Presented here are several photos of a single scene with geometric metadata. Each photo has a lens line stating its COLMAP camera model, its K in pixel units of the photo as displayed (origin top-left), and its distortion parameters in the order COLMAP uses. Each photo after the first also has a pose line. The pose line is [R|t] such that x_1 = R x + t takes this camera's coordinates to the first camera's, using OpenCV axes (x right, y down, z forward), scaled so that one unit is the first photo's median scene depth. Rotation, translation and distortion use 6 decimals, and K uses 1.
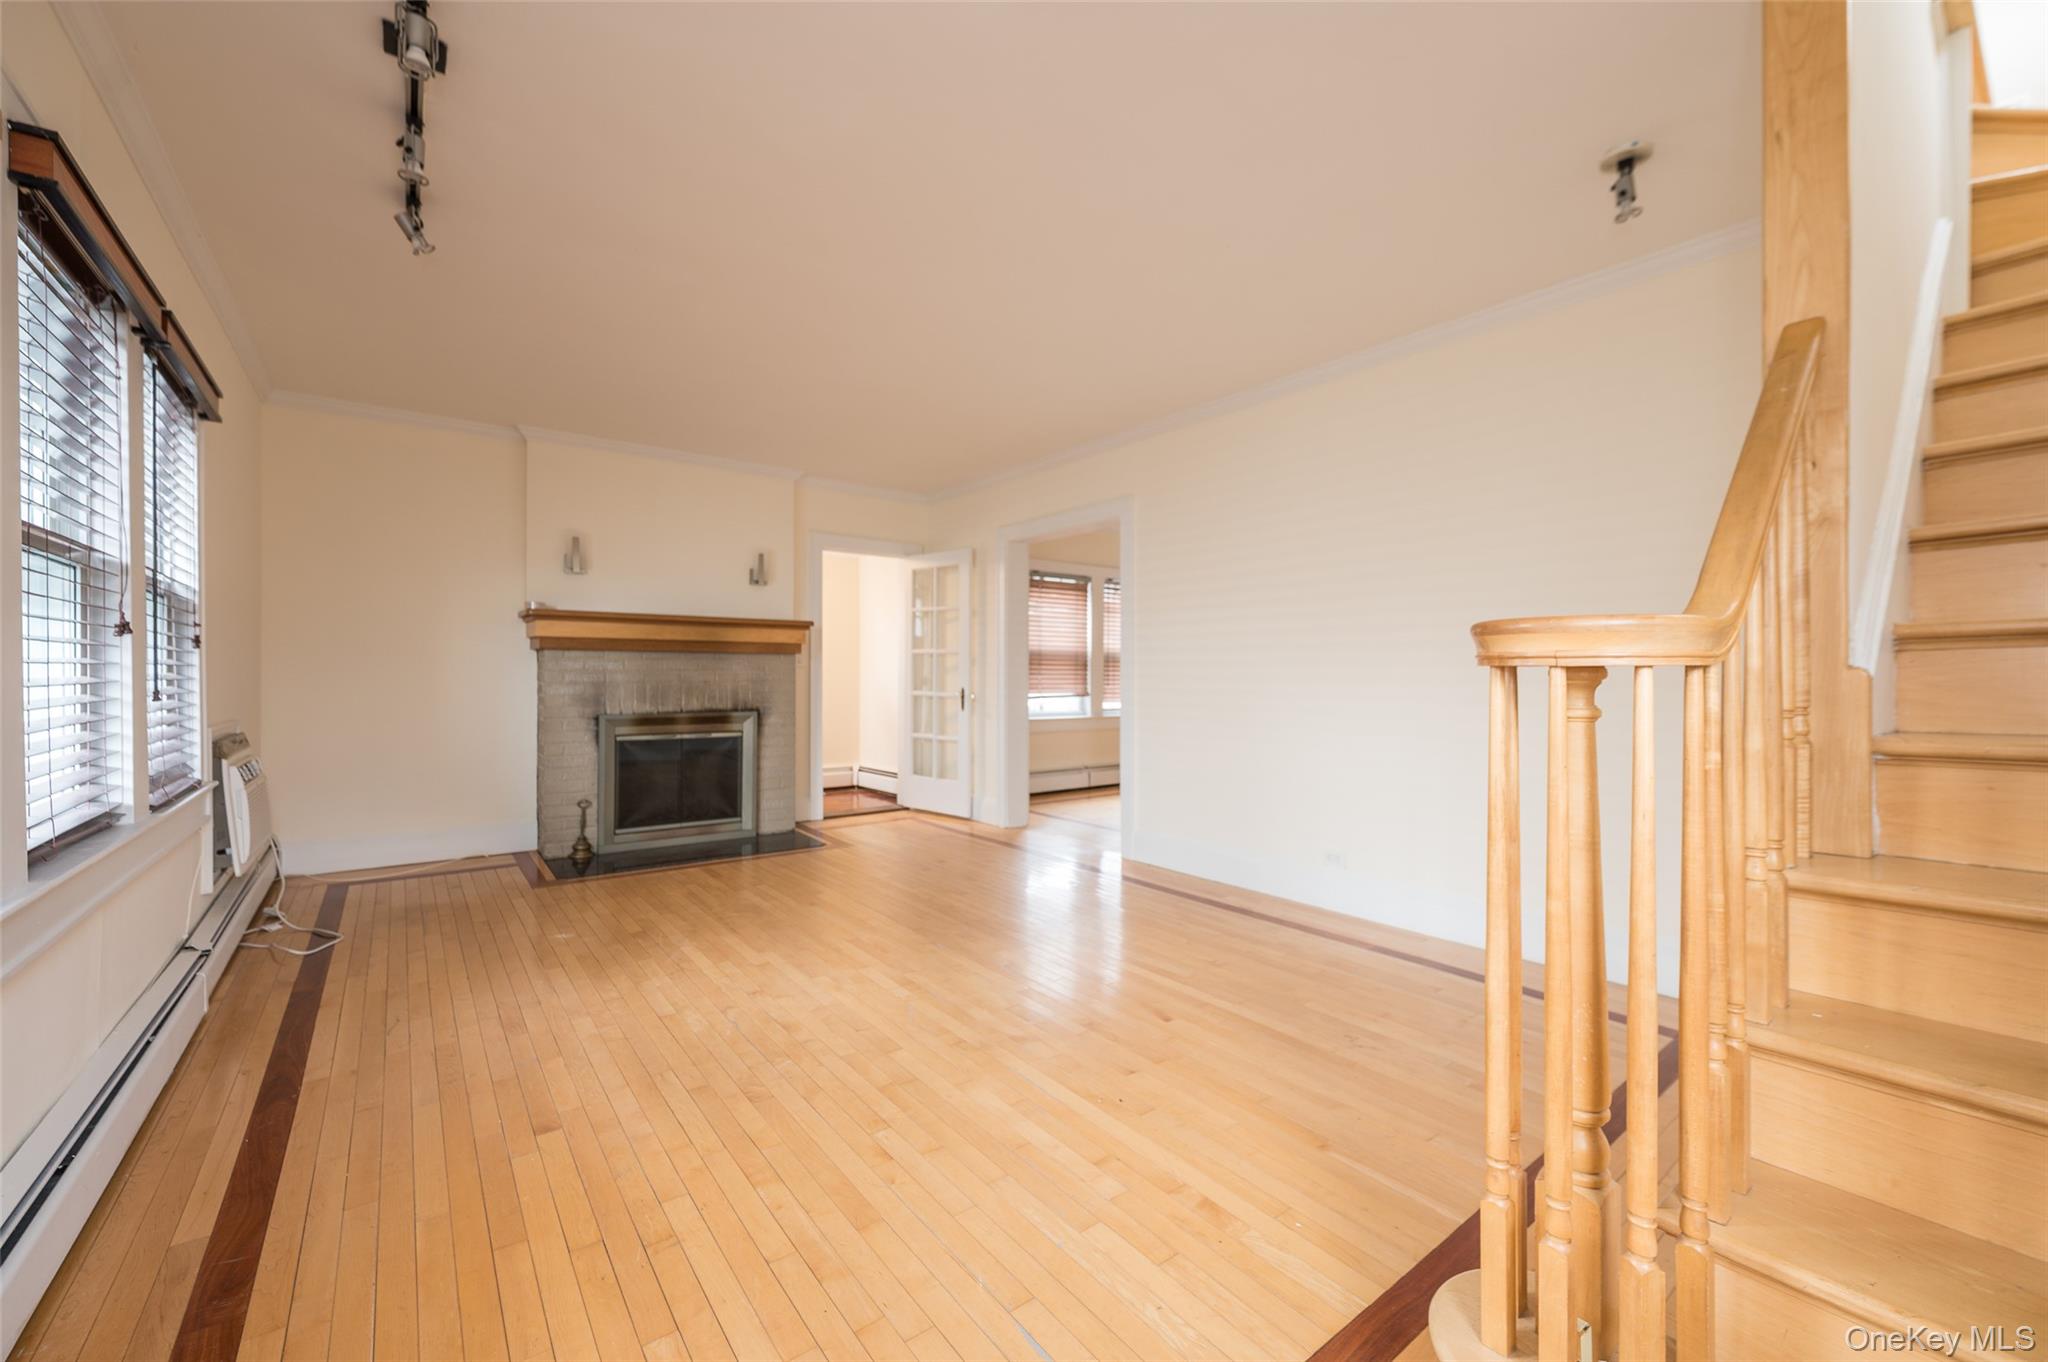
lens RADIAL K [[826.2, 0, 1034.1], [0, 826.2, 674.4], [0, 0, 1]] dist [0.002001, -0.000159]
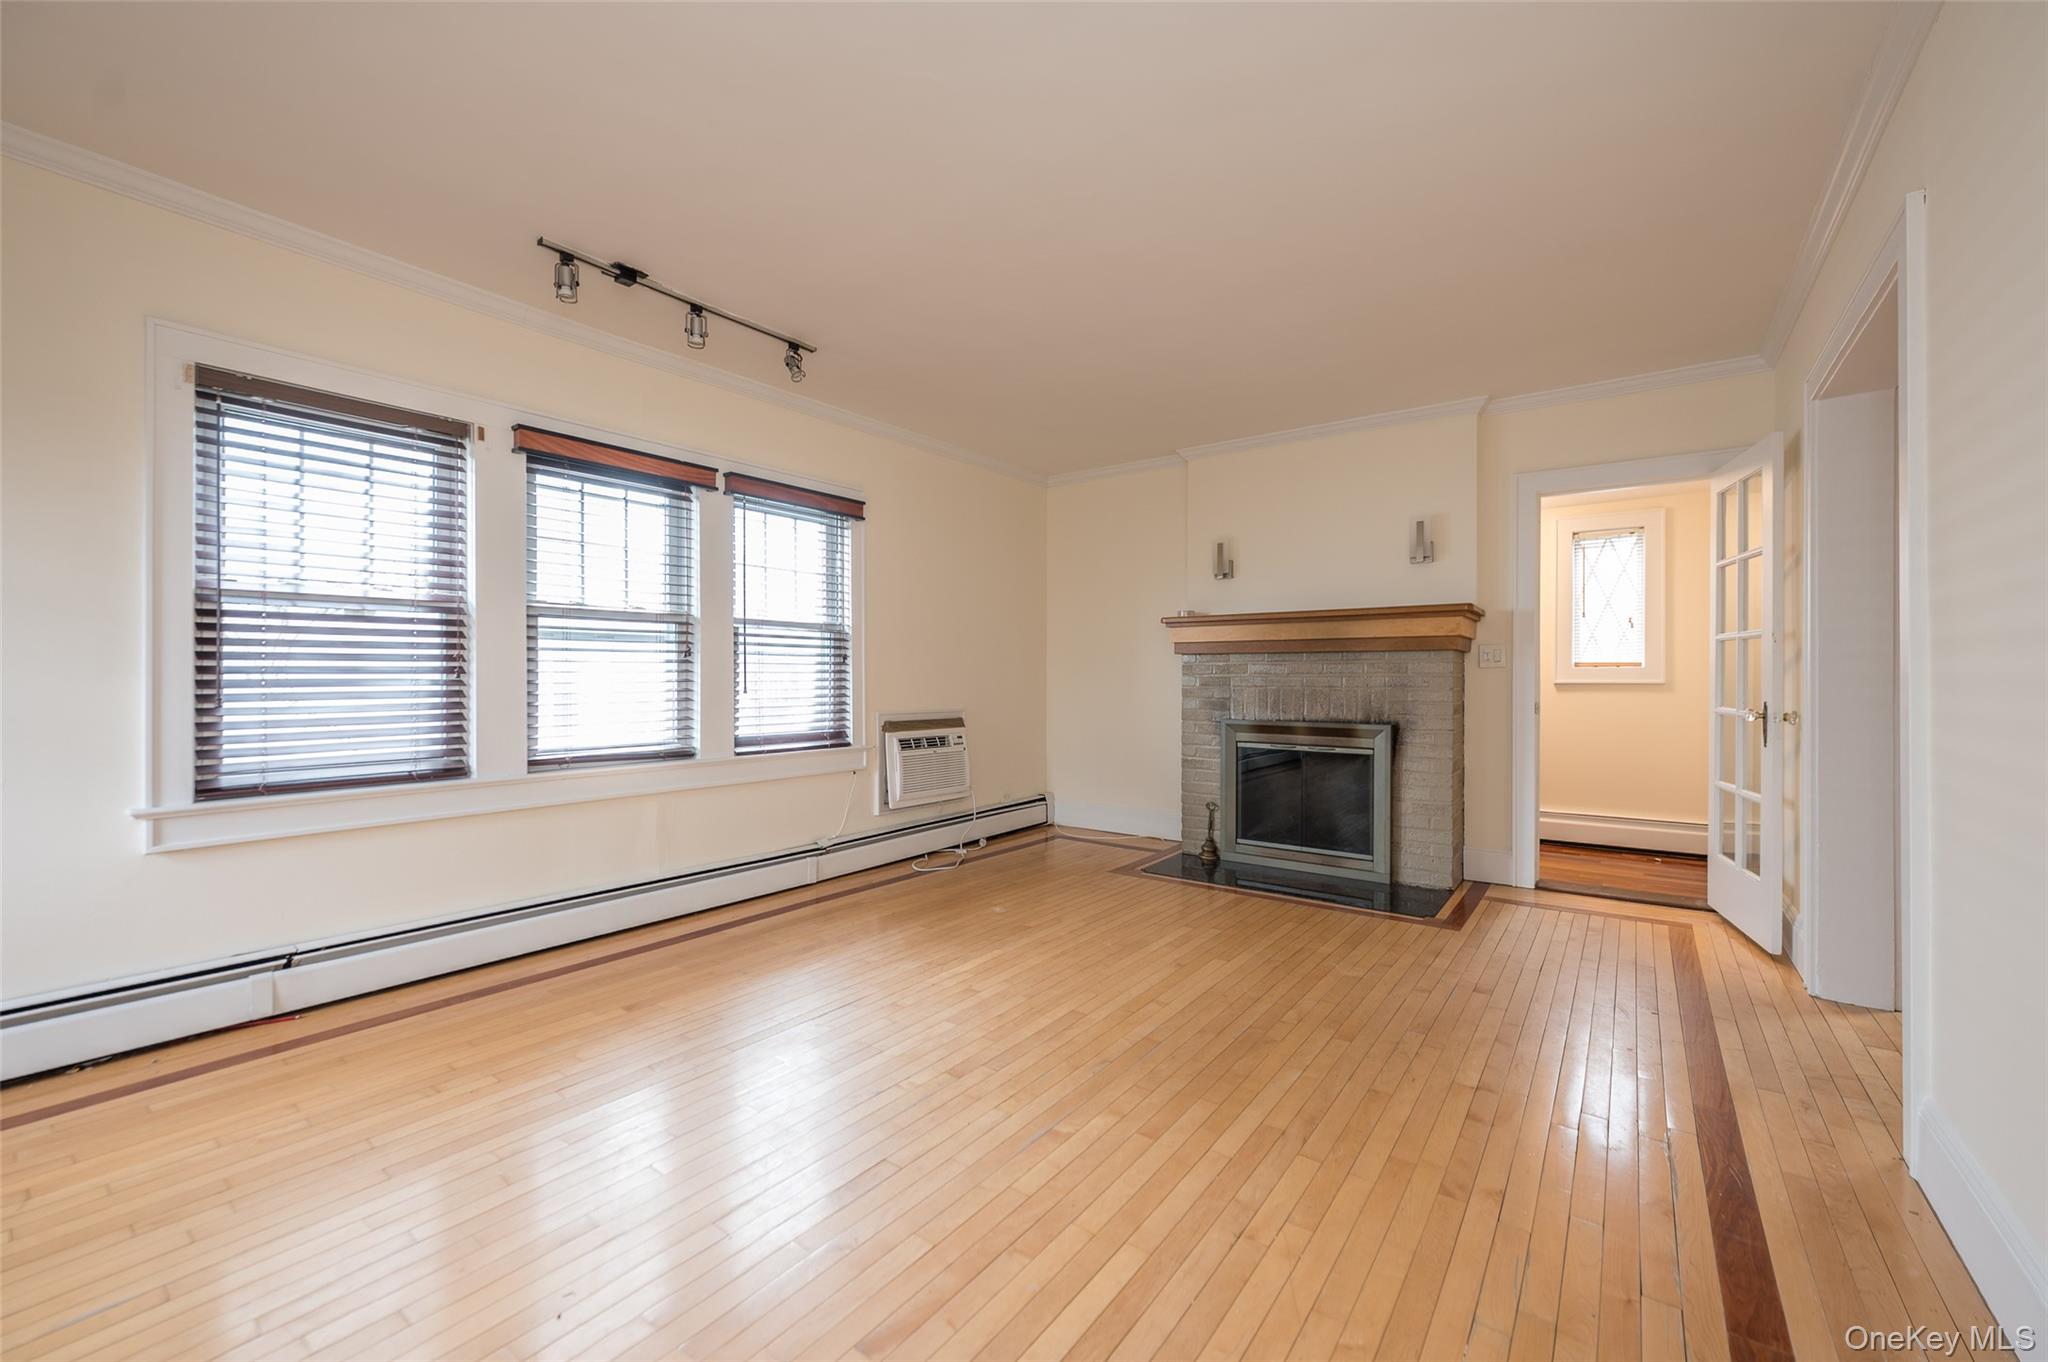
lens RADIAL K [[826.2, 0, 1025.5], [0, 826.2, 681.0], [0, 0, 1]] dist [0.002001, -0.000159]
pose [[0.262119, 0.004019, -0.965027, 0.361075], [0.000500, 0.999991, 0.004301, -0.001301], [0.965035, -0.001610, 0.262114, 0.502754]]
